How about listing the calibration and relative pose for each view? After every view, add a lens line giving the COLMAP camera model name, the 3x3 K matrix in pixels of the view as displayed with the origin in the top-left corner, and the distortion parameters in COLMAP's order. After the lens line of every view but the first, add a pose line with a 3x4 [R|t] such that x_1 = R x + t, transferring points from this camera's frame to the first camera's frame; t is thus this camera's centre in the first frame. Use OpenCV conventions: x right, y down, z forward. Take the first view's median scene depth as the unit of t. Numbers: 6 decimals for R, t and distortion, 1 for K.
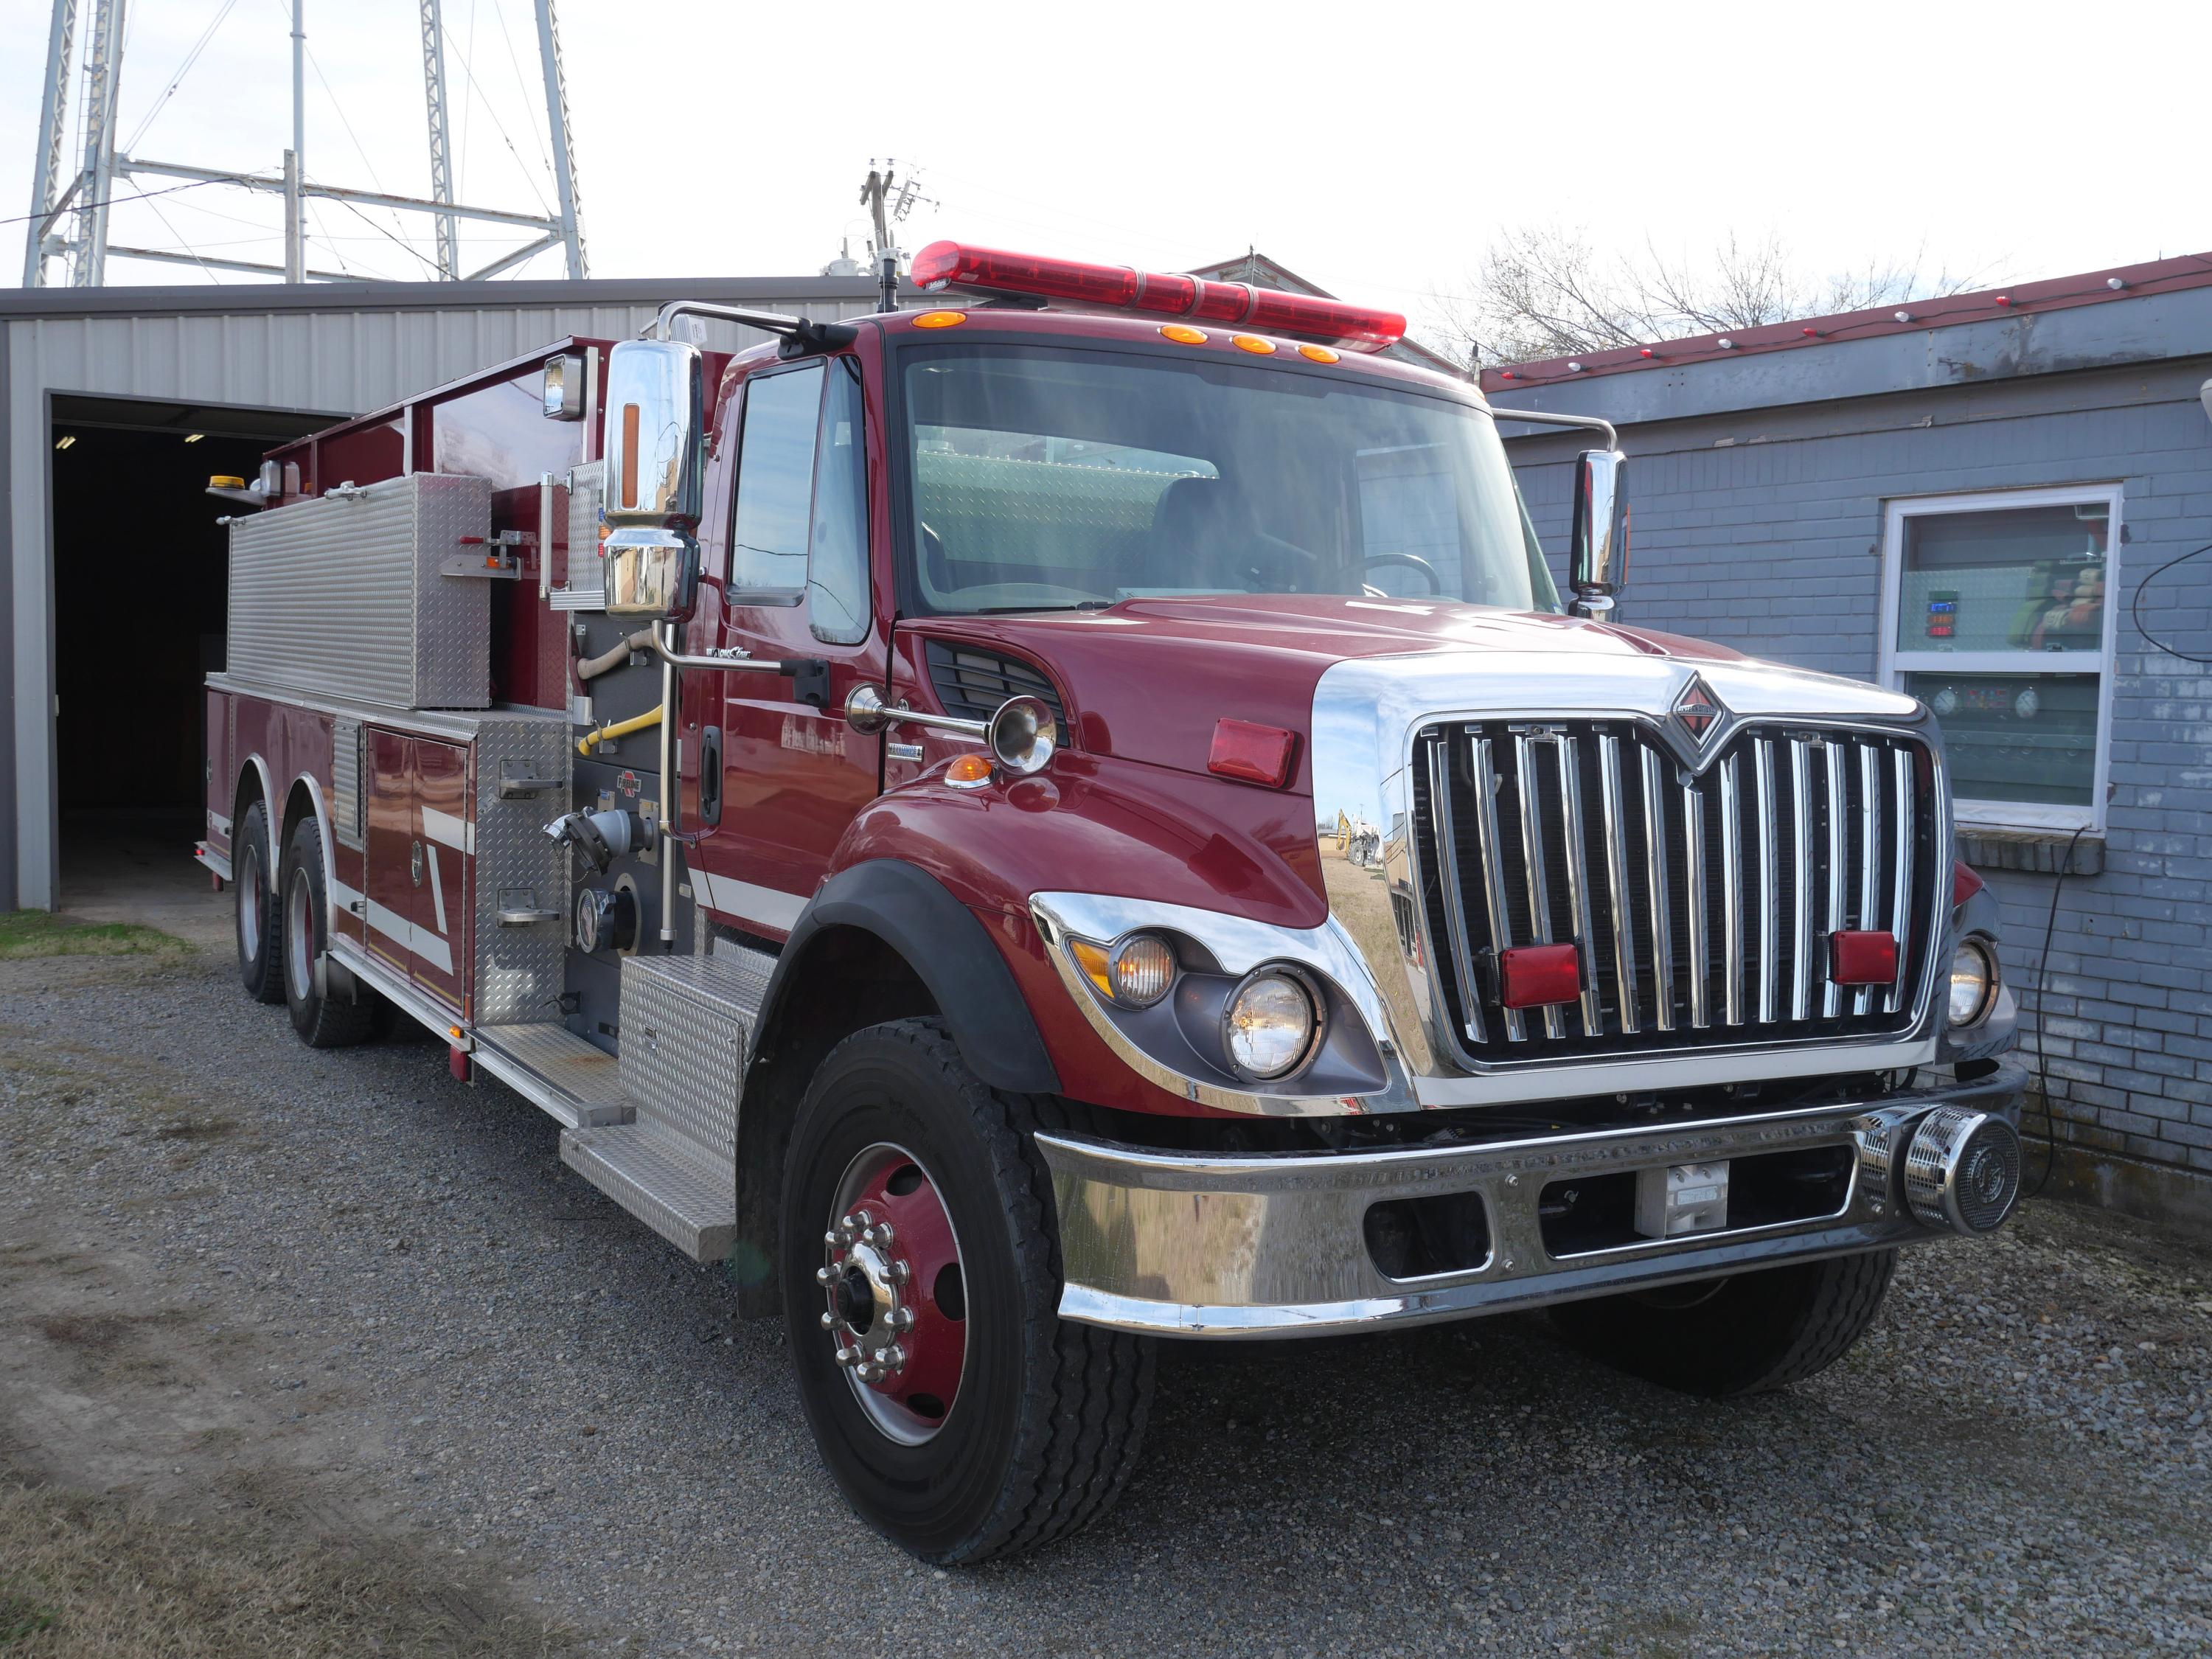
lens RADIAL K [[1683.2, 0, 1105.2], [0, 1683.2, 820.1], [0, 0, 1]] dist [-0.001798, -0.001369]
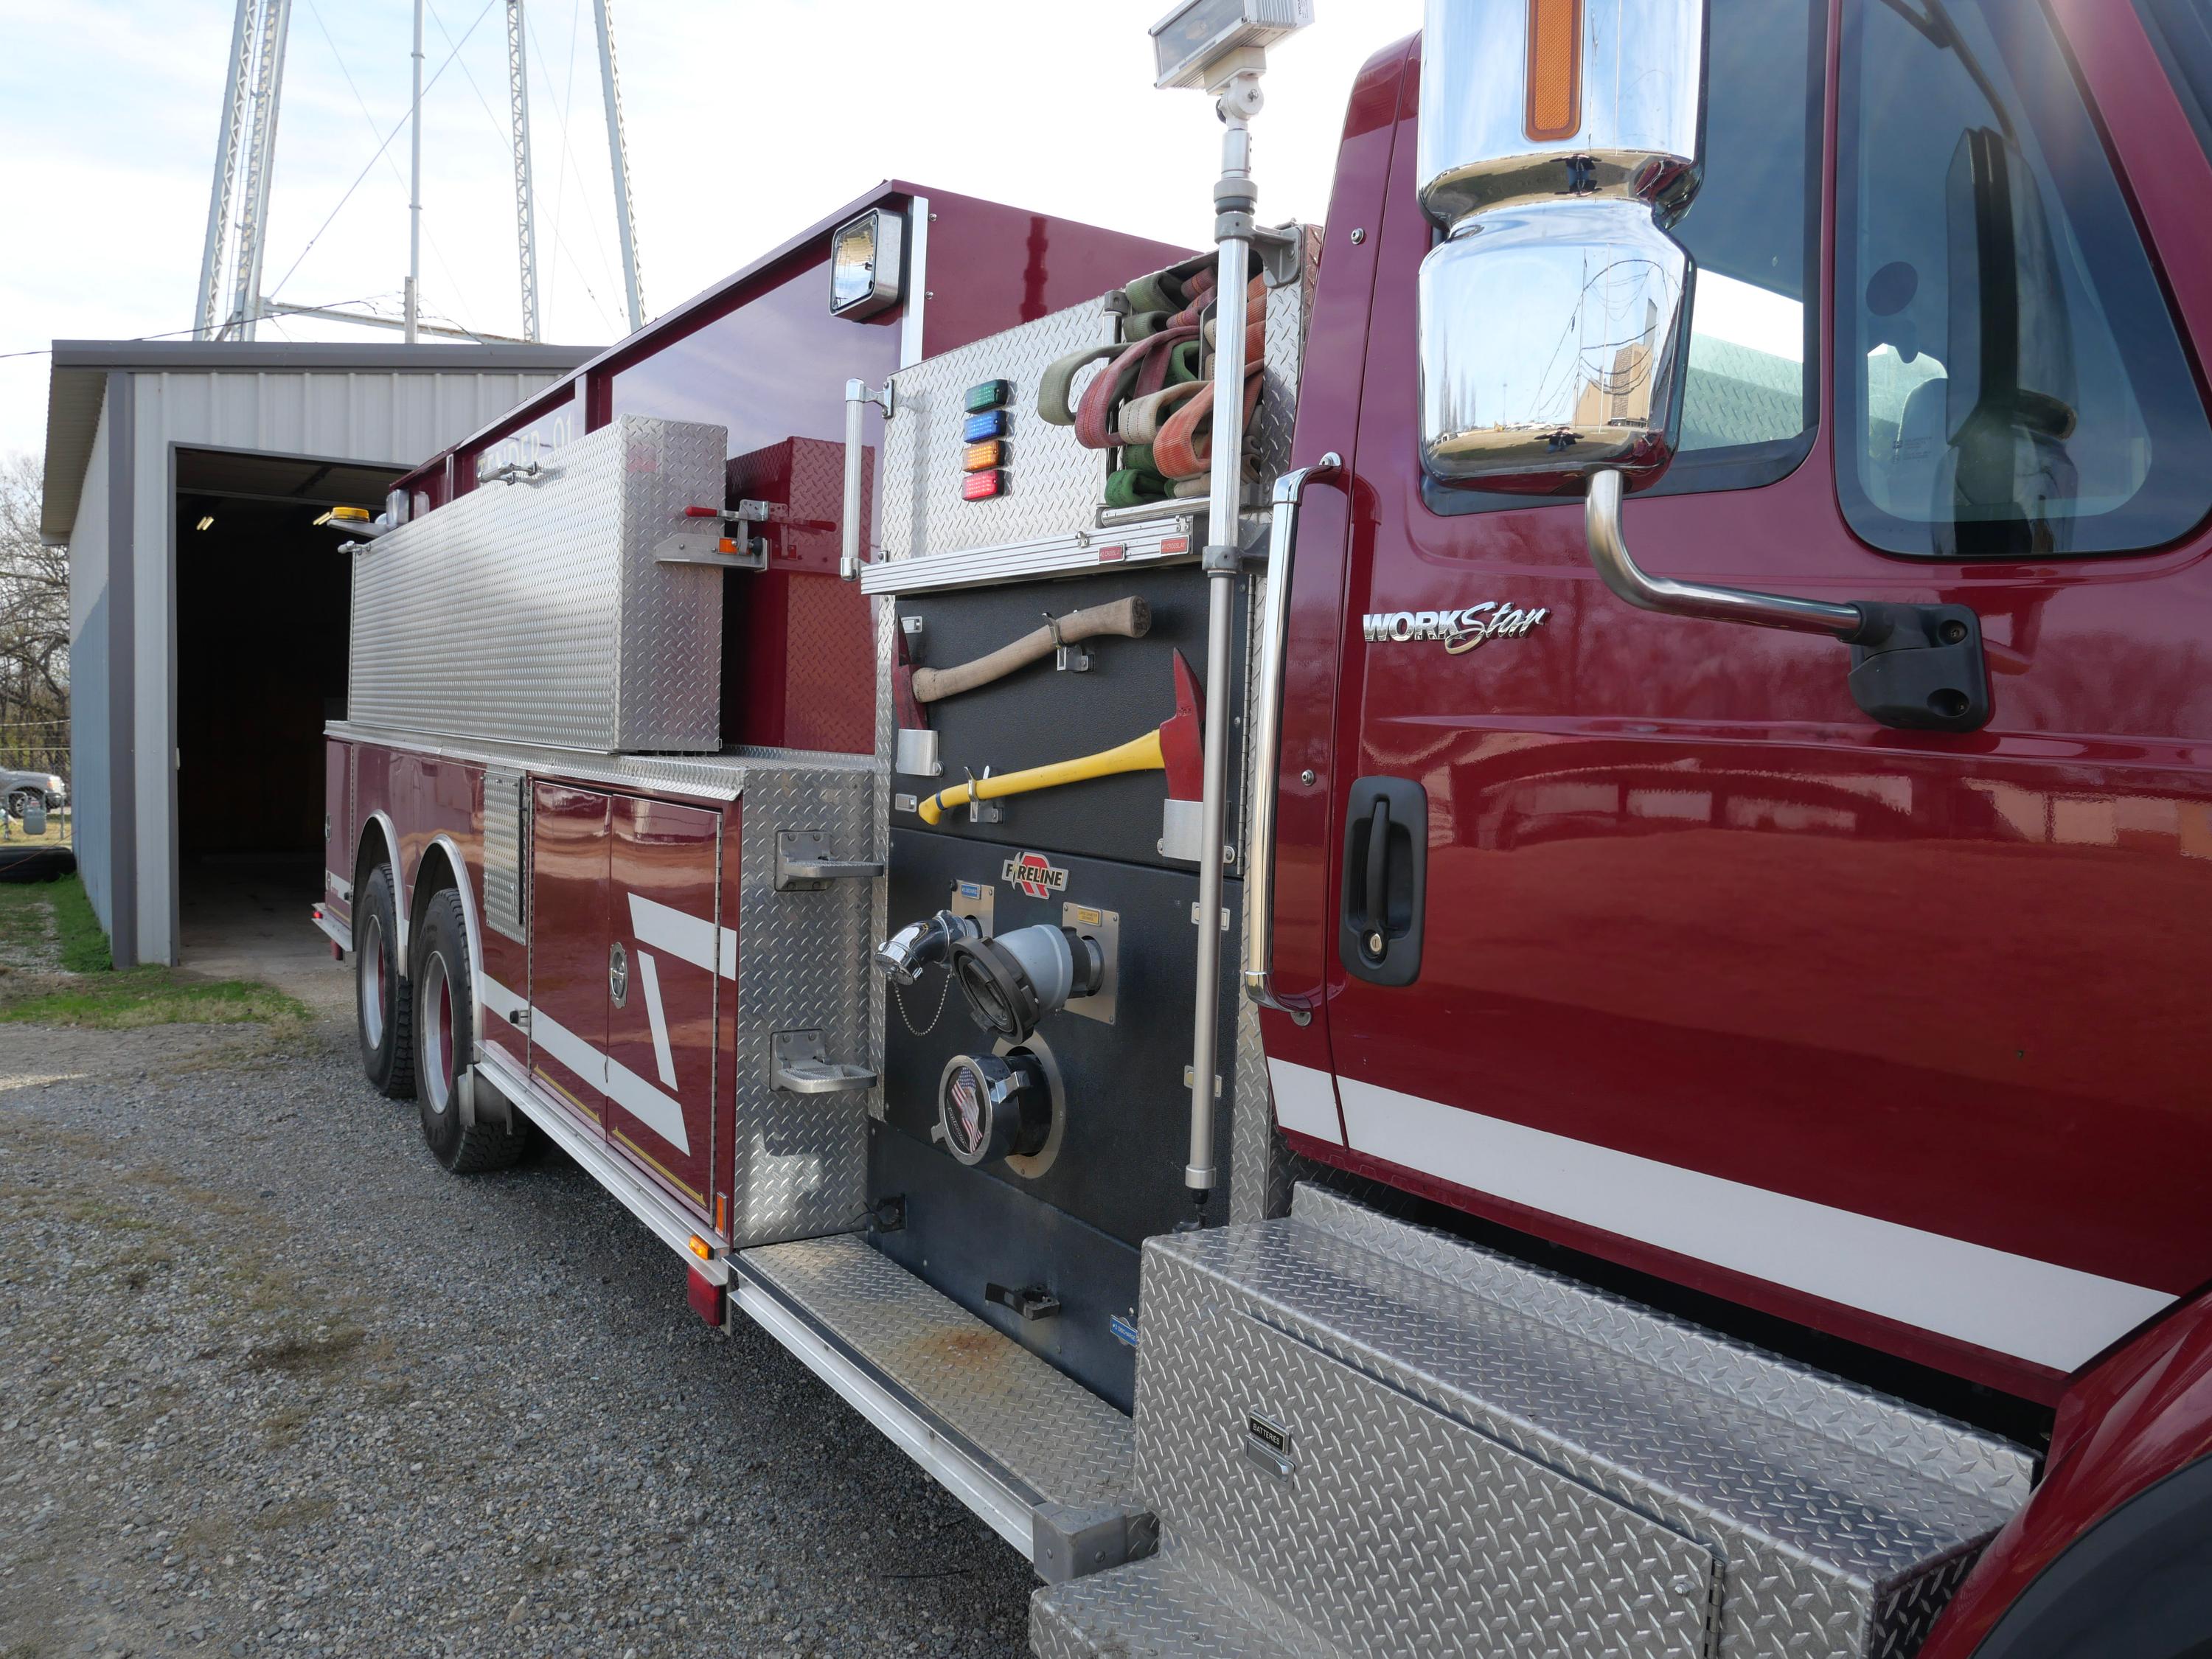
lens RADIAL K [[1339.7, 0, 1106.0], [0, 1339.7, 829.5], [0, 0, 1]] dist [-0.048982, 0.015317]
pose [[0.999186, -0.003476, 0.040190, -0.204841], [0.004126, 0.999862, -0.016097, -0.022161], [-0.040128, 0.016249, 0.999062, 0.393453]]
